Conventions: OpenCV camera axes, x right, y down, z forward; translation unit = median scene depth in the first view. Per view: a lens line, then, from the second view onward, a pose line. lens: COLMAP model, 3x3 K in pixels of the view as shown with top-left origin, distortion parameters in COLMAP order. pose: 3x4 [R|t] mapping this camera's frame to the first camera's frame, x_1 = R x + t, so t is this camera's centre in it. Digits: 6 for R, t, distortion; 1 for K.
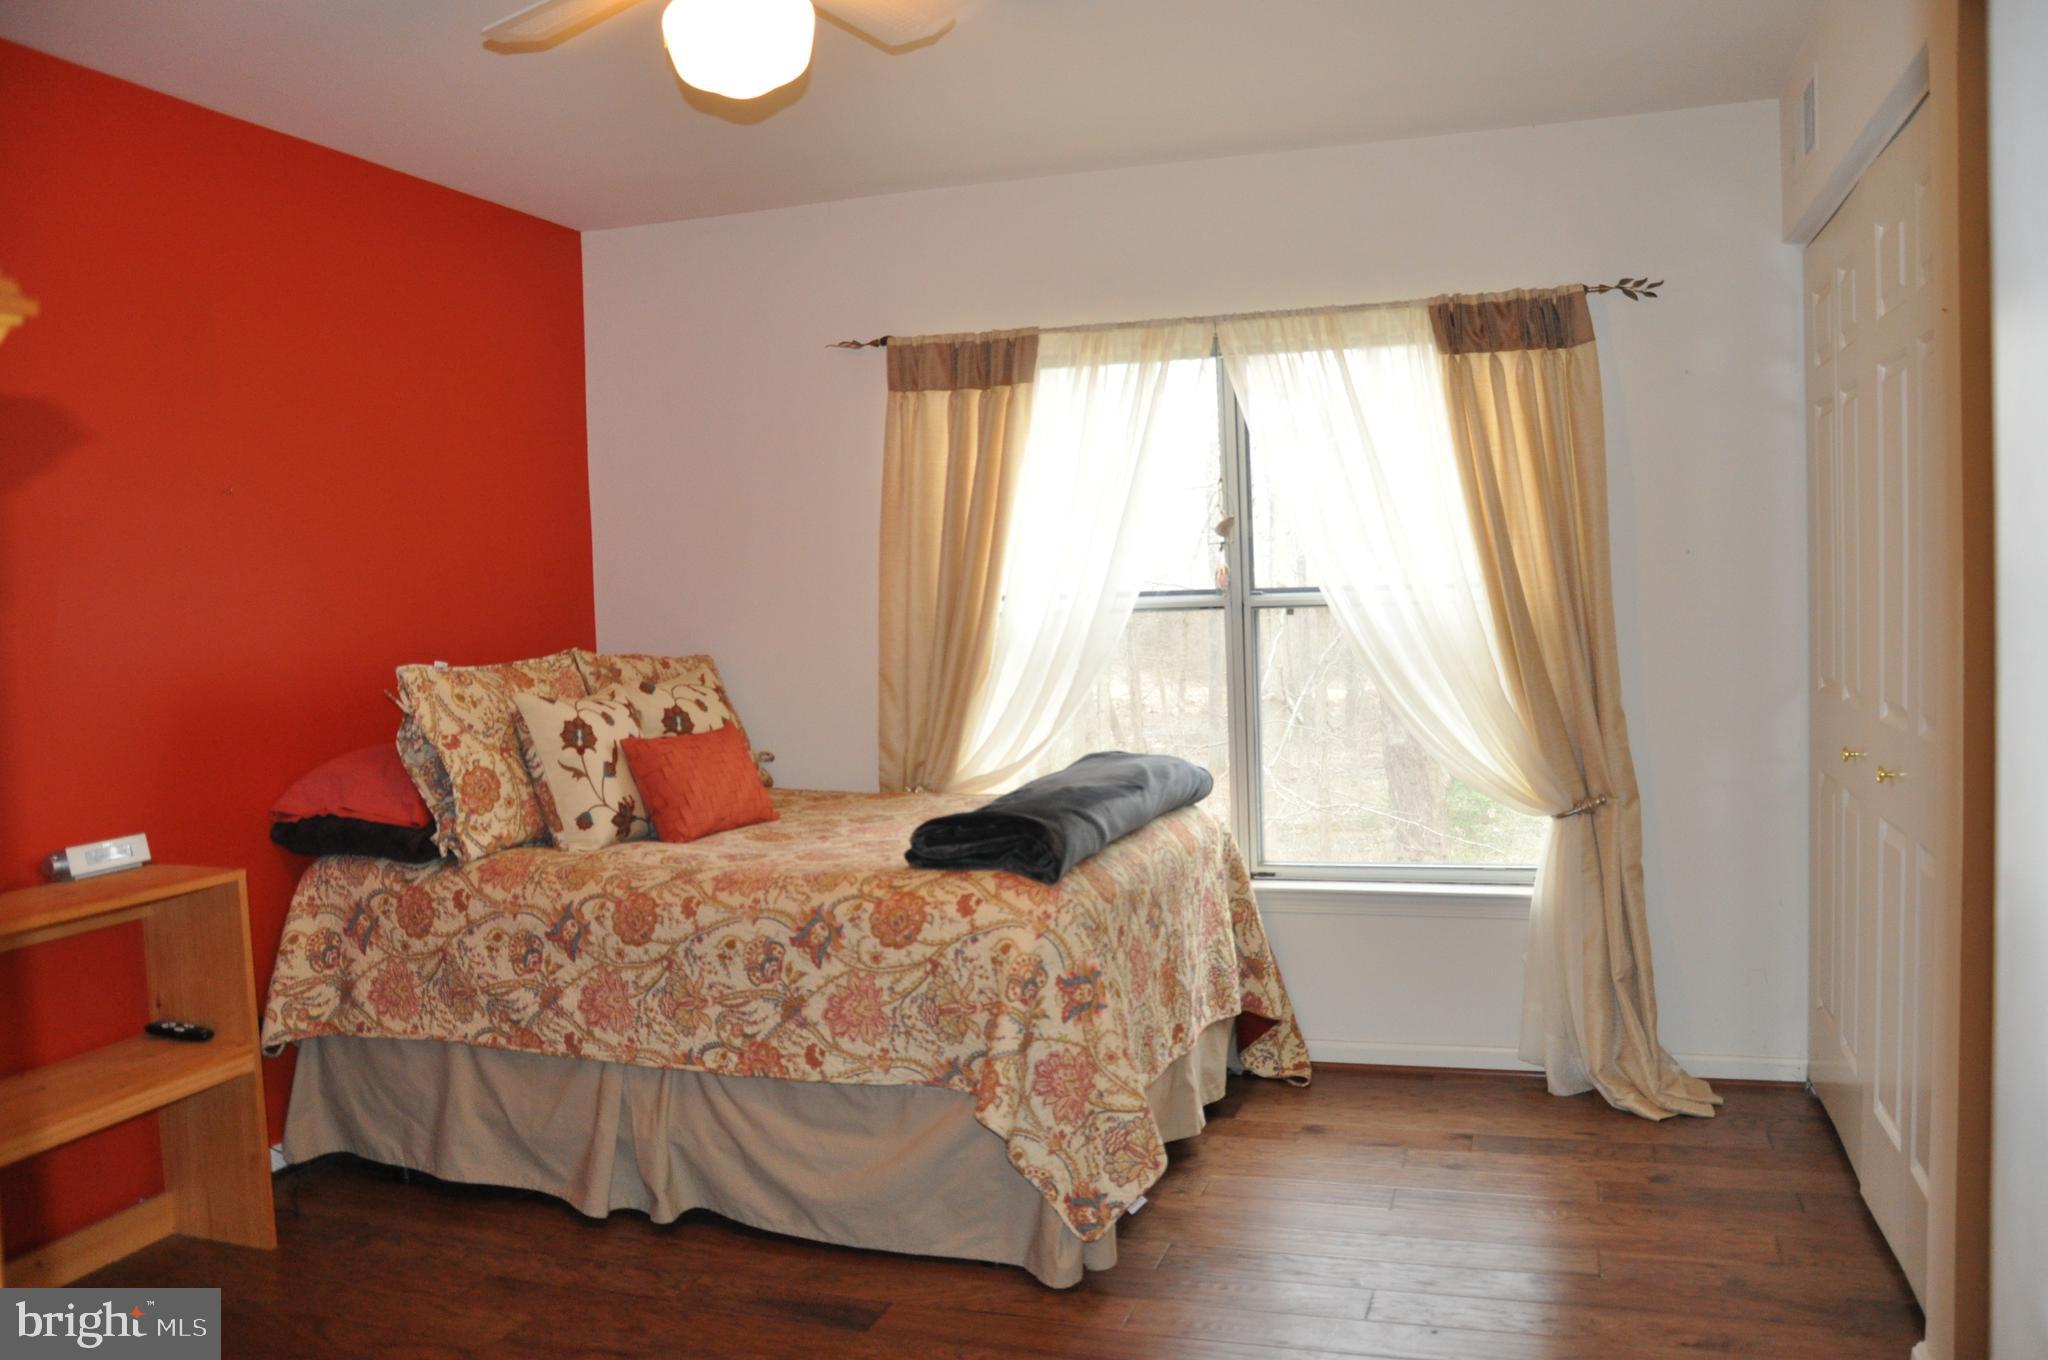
lens RADIAL K [[1575.5, 0, 1031.7], [0, 1575.5, 684.7], [0, 0, 1]] dist [-0.160949, 0.103305]
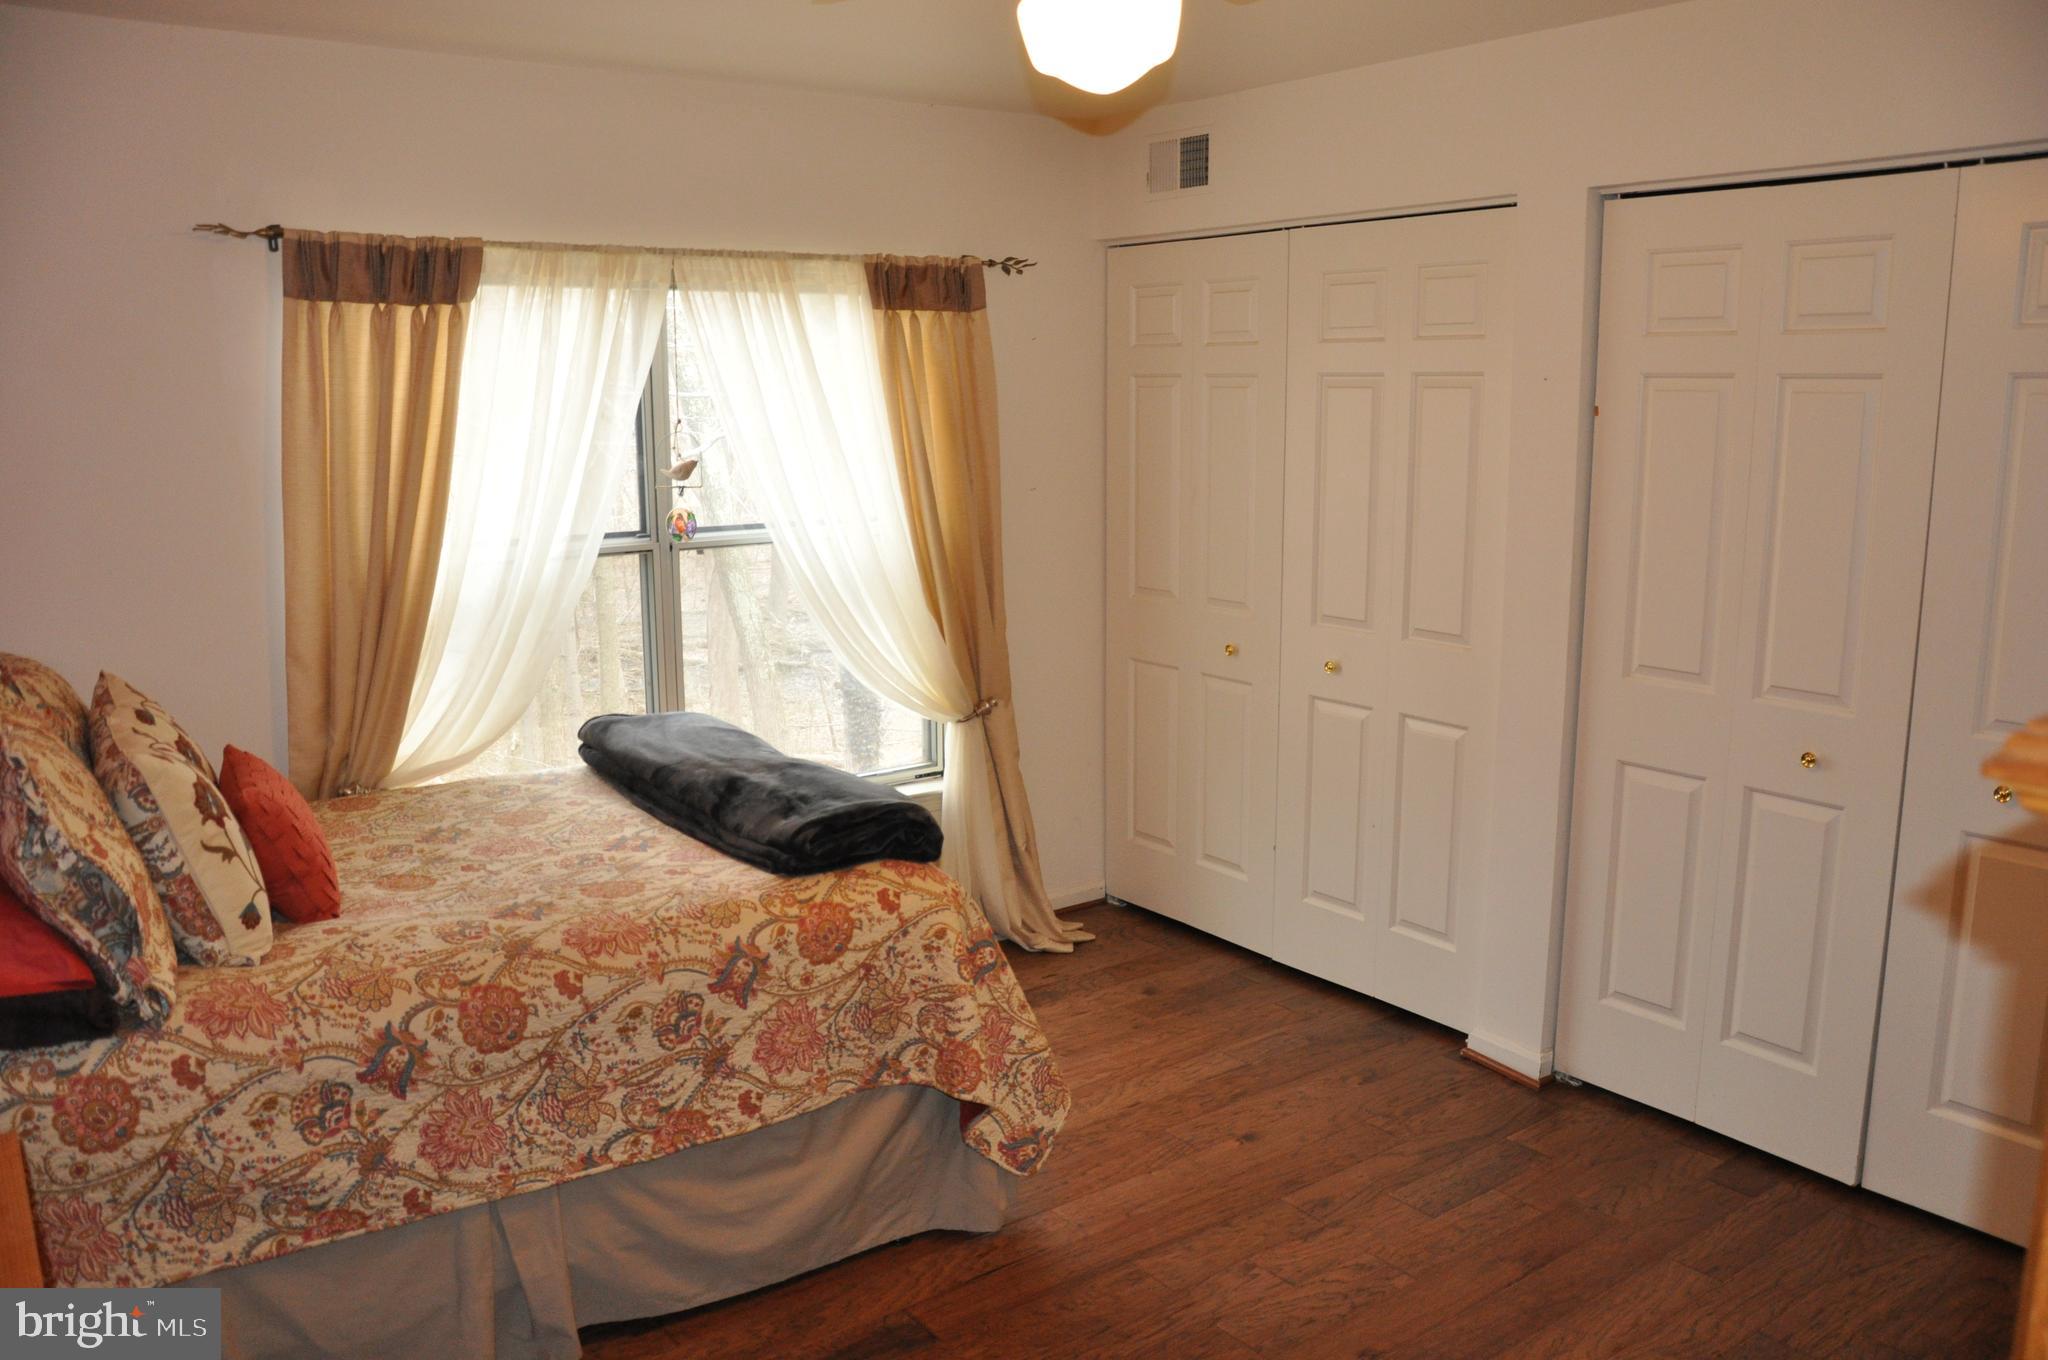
lens RADIAL K [[1575.5, 0, 1031.7], [0, 1575.5, 684.7], [0, 0, 1]] dist [-0.160949, 0.103305]
pose [[0.573004, -0.121046, 0.810564, -0.711622], [0.034523, 0.991720, 0.123693, -0.103862], [-0.818825, -0.042893, 0.572438, 0.342259]]
